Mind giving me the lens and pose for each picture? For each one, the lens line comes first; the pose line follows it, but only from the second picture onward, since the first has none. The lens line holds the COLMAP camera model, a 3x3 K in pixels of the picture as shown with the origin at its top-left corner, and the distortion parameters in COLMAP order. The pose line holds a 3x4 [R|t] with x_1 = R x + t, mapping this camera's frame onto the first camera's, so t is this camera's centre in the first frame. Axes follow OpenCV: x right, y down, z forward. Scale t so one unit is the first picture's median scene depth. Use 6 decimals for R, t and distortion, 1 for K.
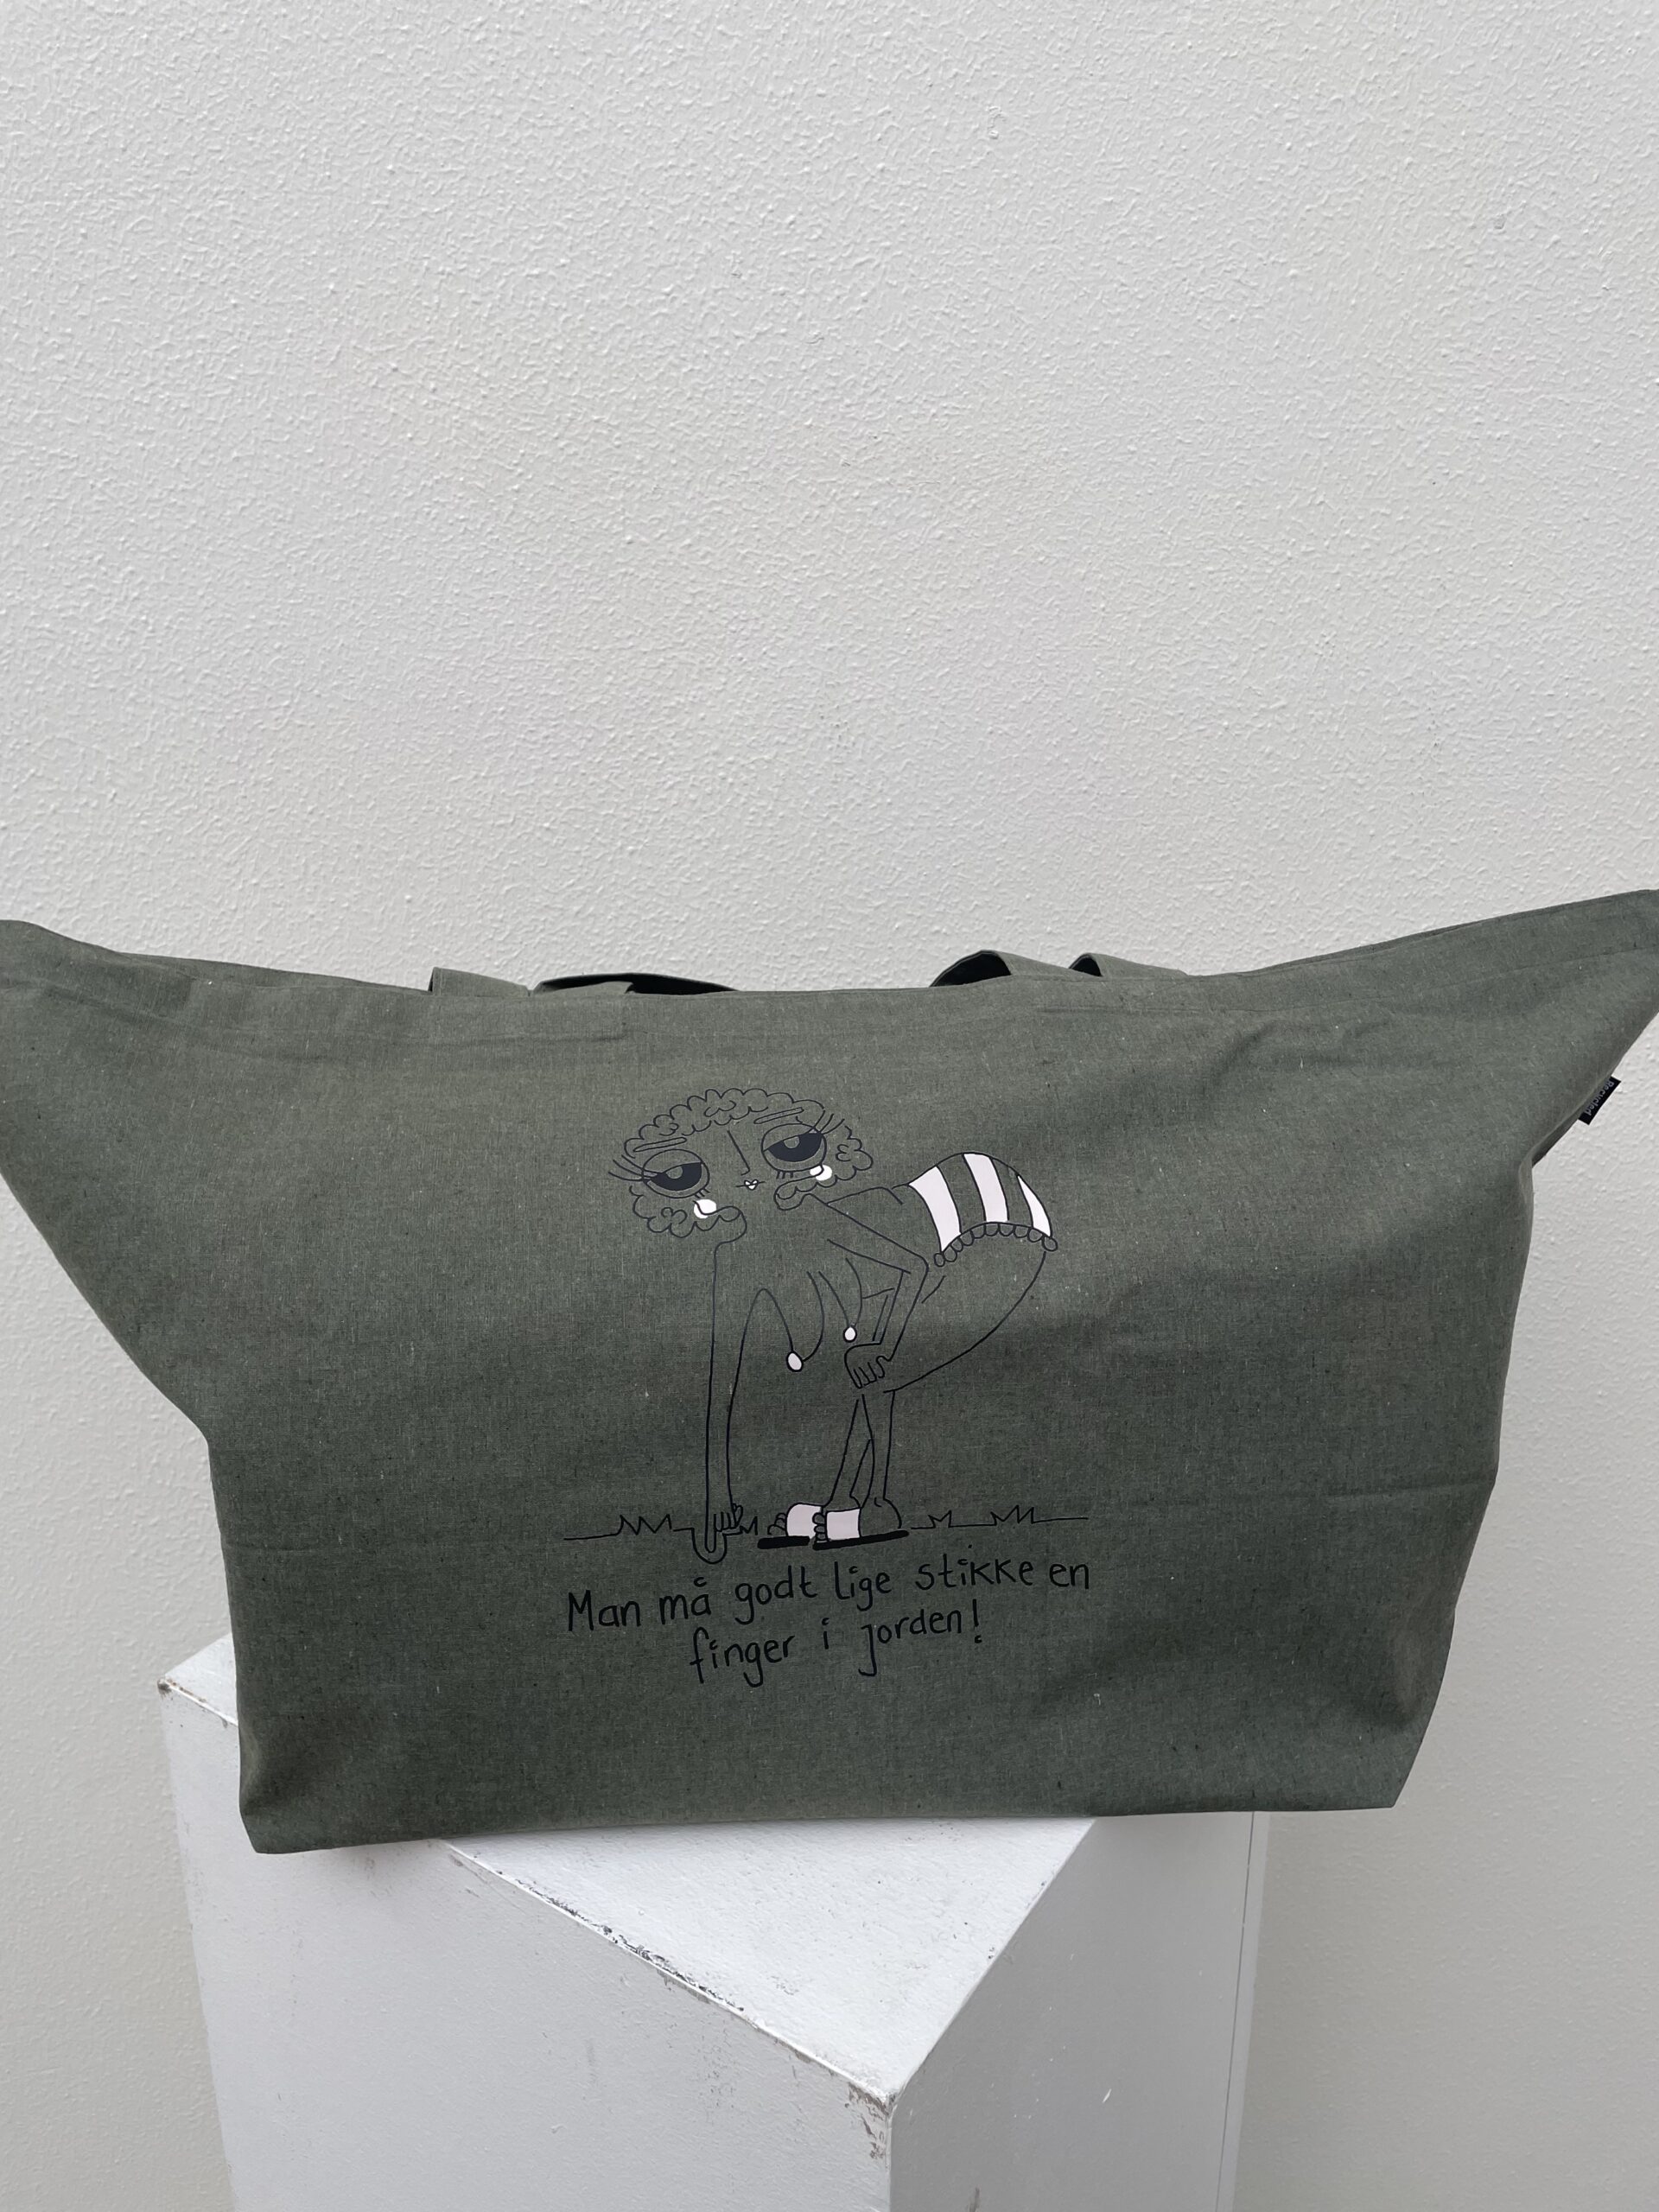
lens RADIAL K [[1700.5, 0, 837.7], [0, 1700.5, 1098.8], [0, 0, 1]] dist [0.078248, -0.118633]
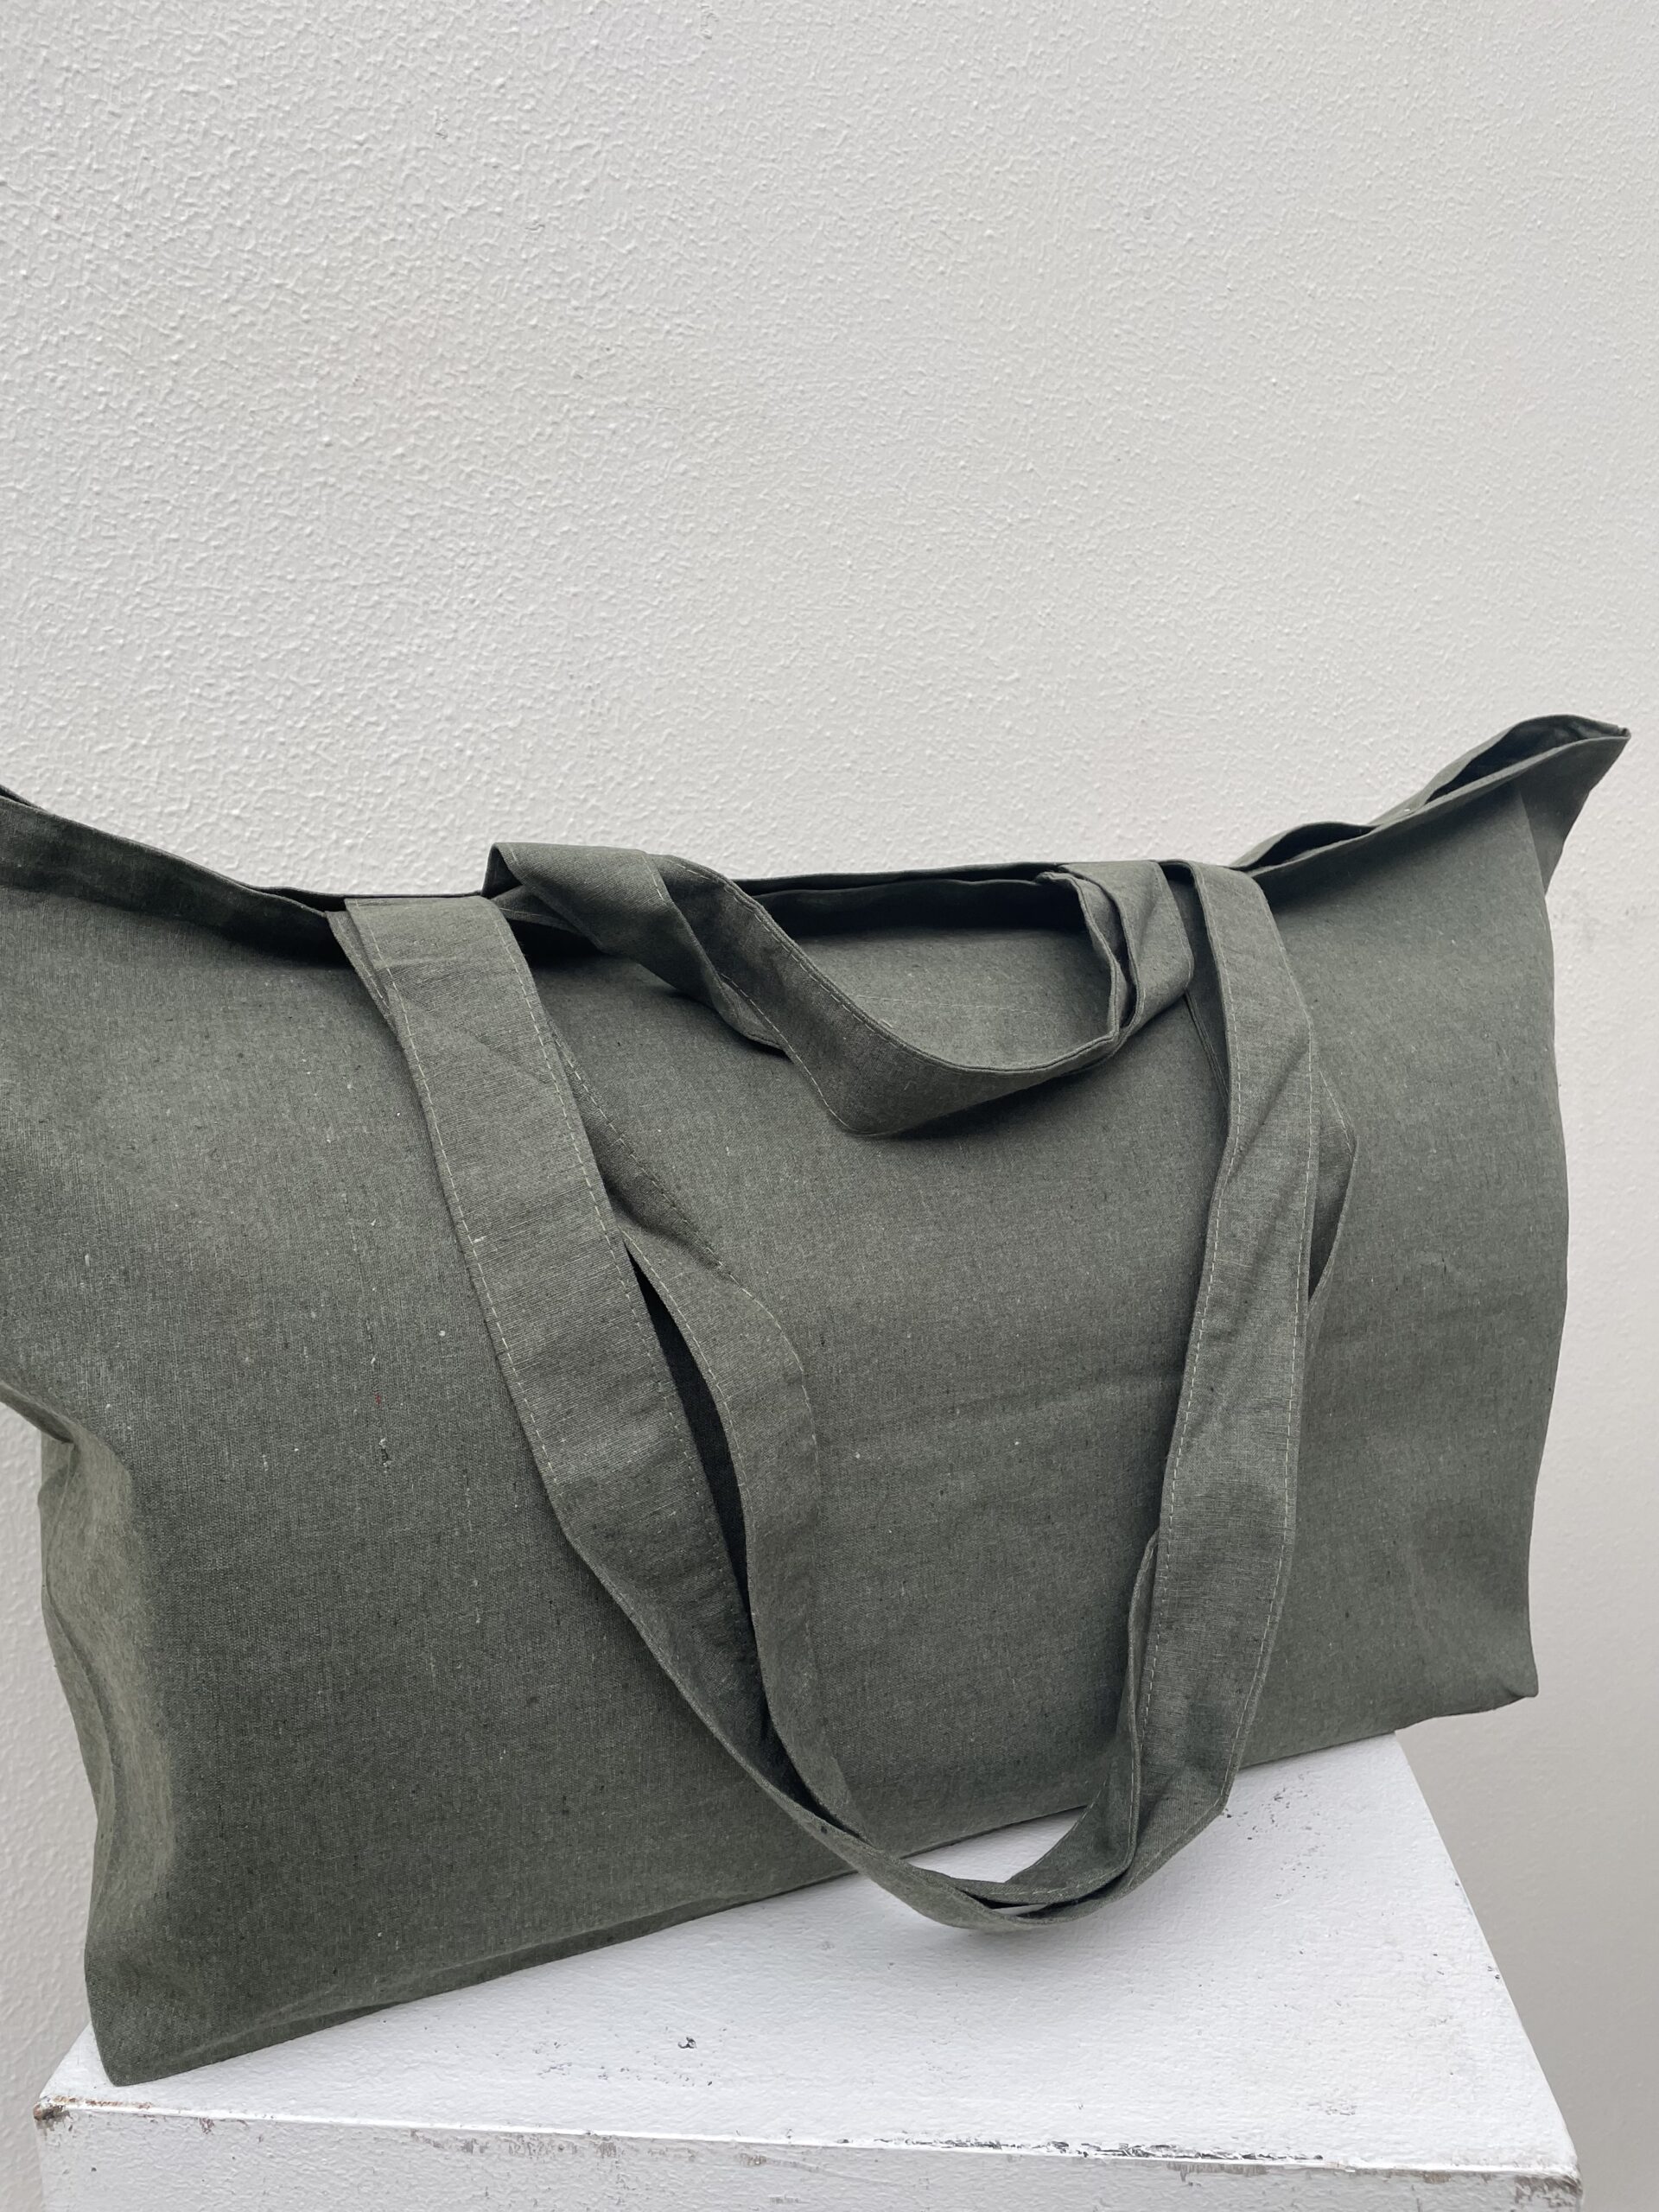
lens RADIAL K [[1686.1, 0, 856.2], [0, 1686.1, 1132.2], [0, 0, 1]] dist [0.070450, -0.105301]
pose [[0.872952, -0.114611, 0.474150, -0.319836], [0.178354, 0.979698, -0.091555, 0.097829], [-0.454030, 0.164490, 0.875671, 0.265466]]
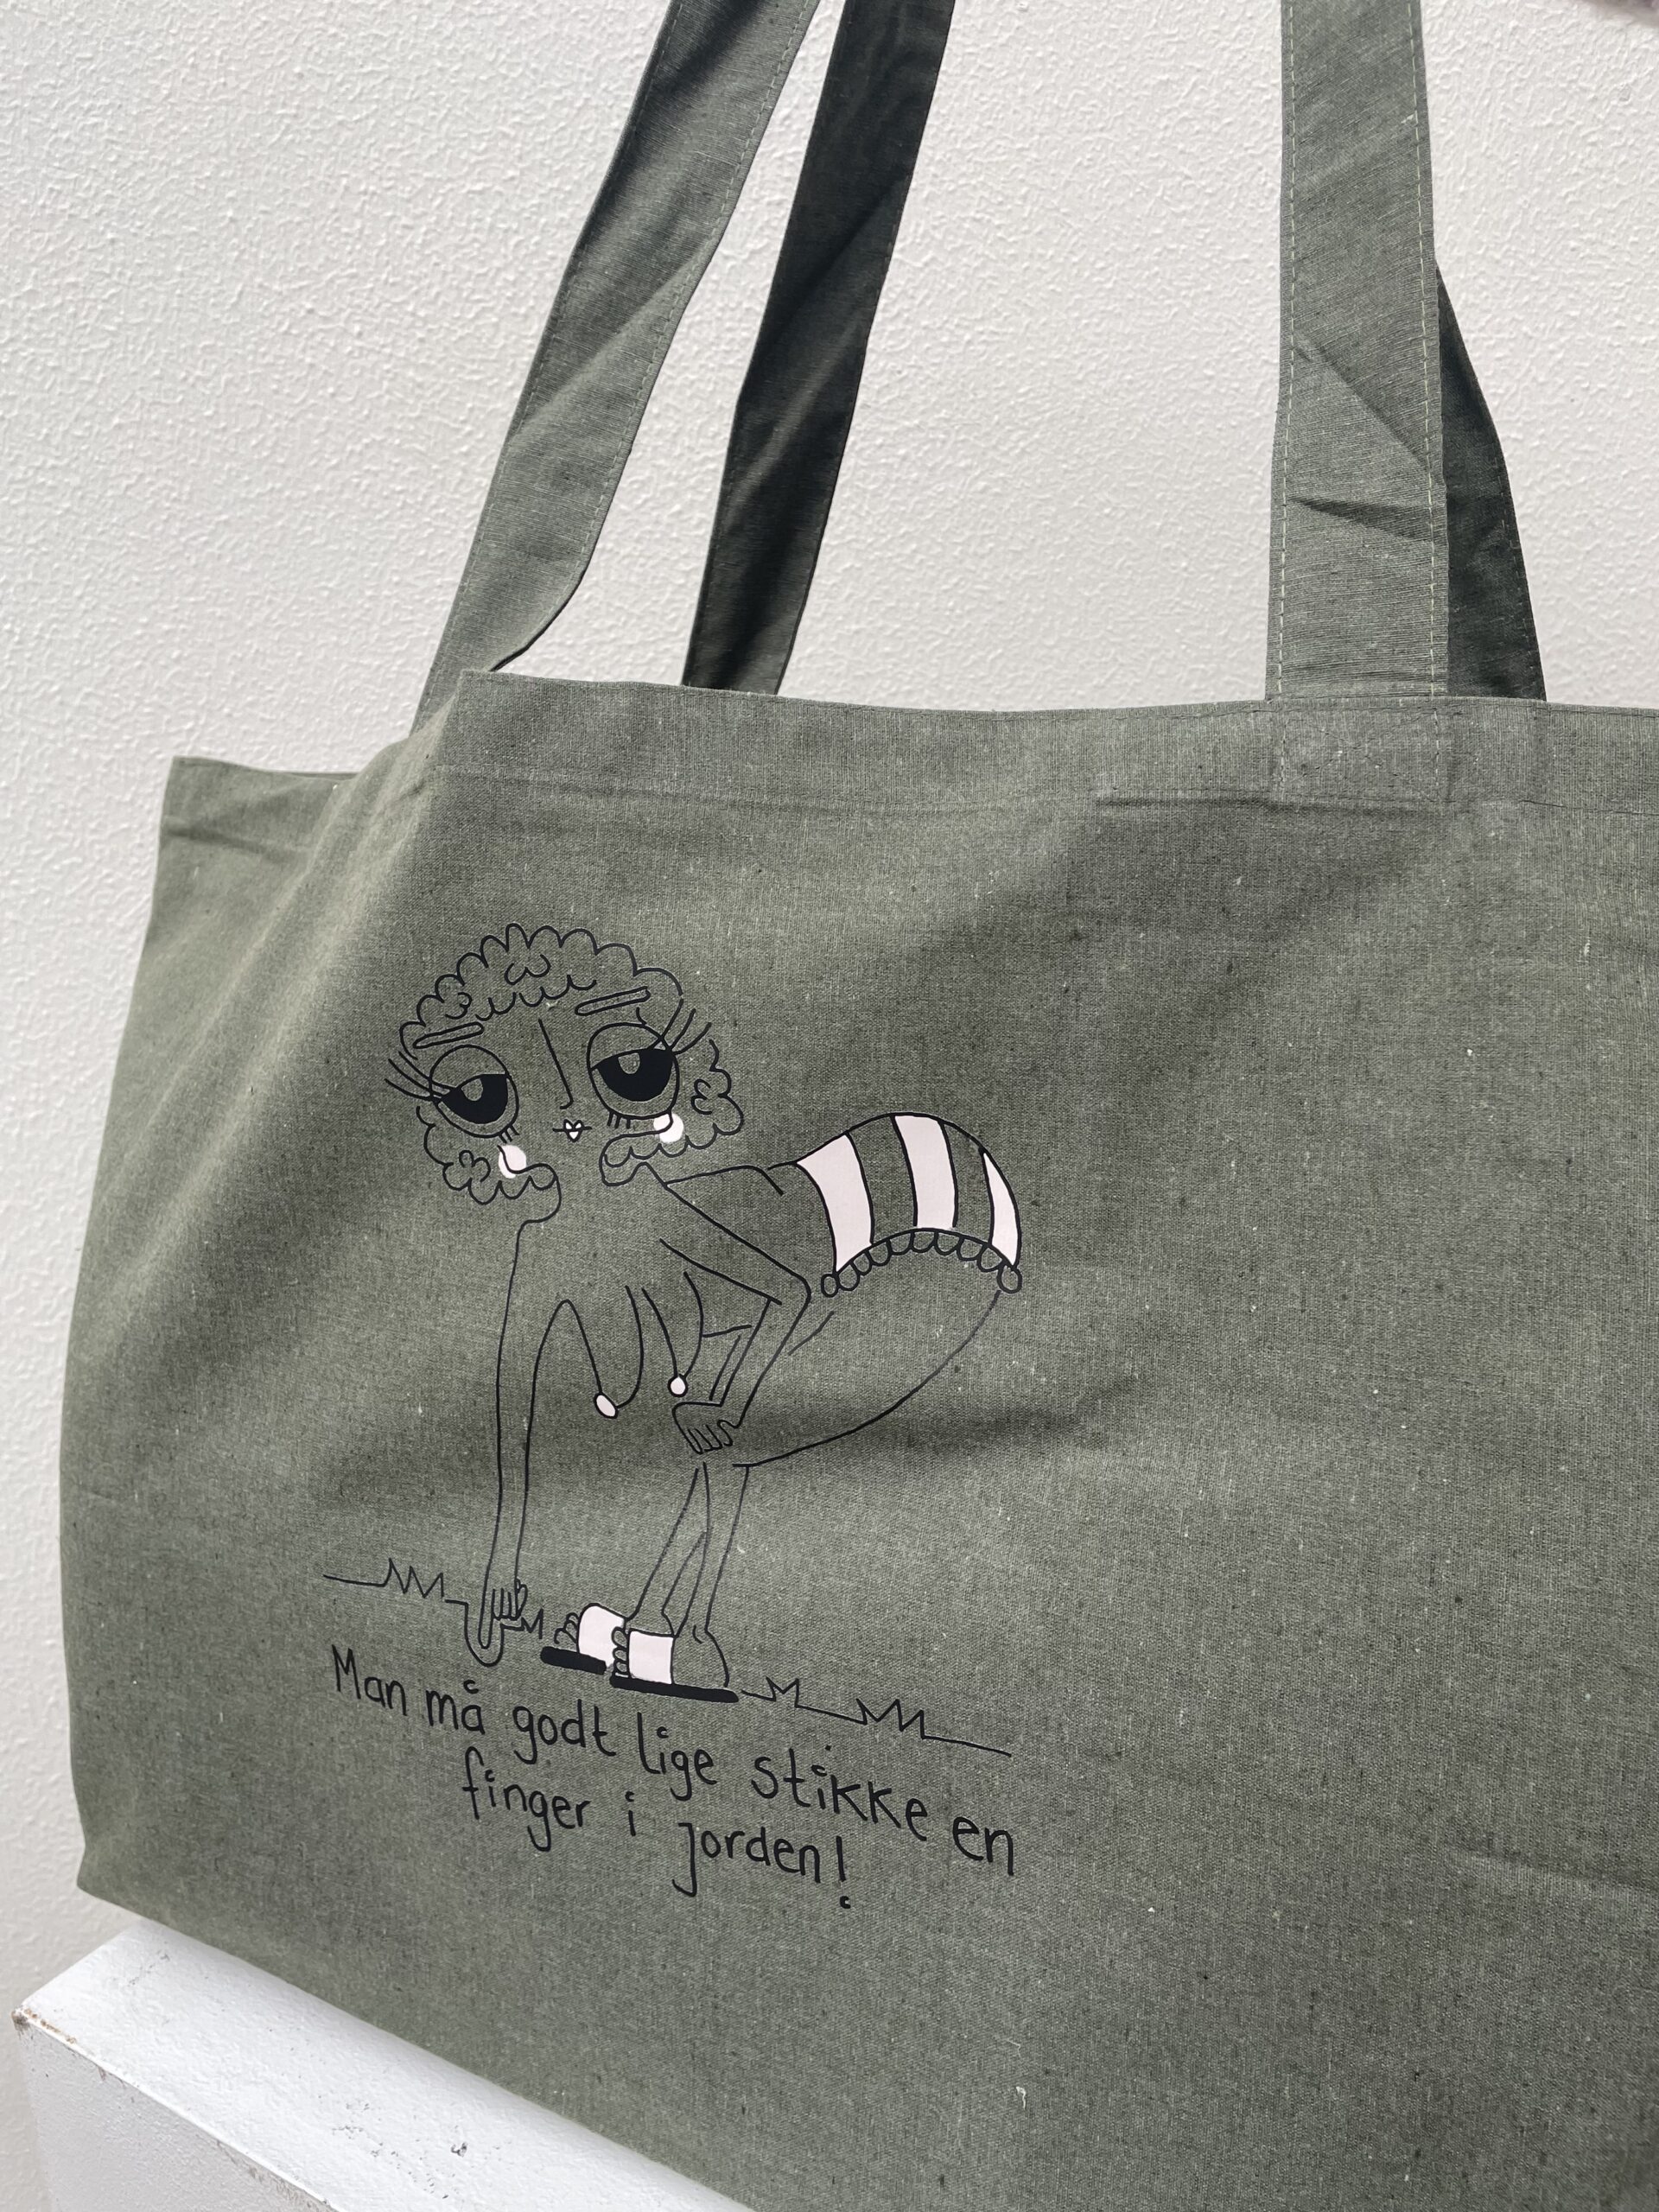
lens RADIAL K [[1700.5, 0, 844.1], [0, 1700.5, 1126.6], [0, 0, 1]] dist [0.078248, -0.118633]
pose [[0.998411, -0.054992, 0.012295, -0.034789], [0.055916, 0.993876, -0.095314, 0.051931], [-0.006979, 0.095850, 0.995371, 0.215435]]
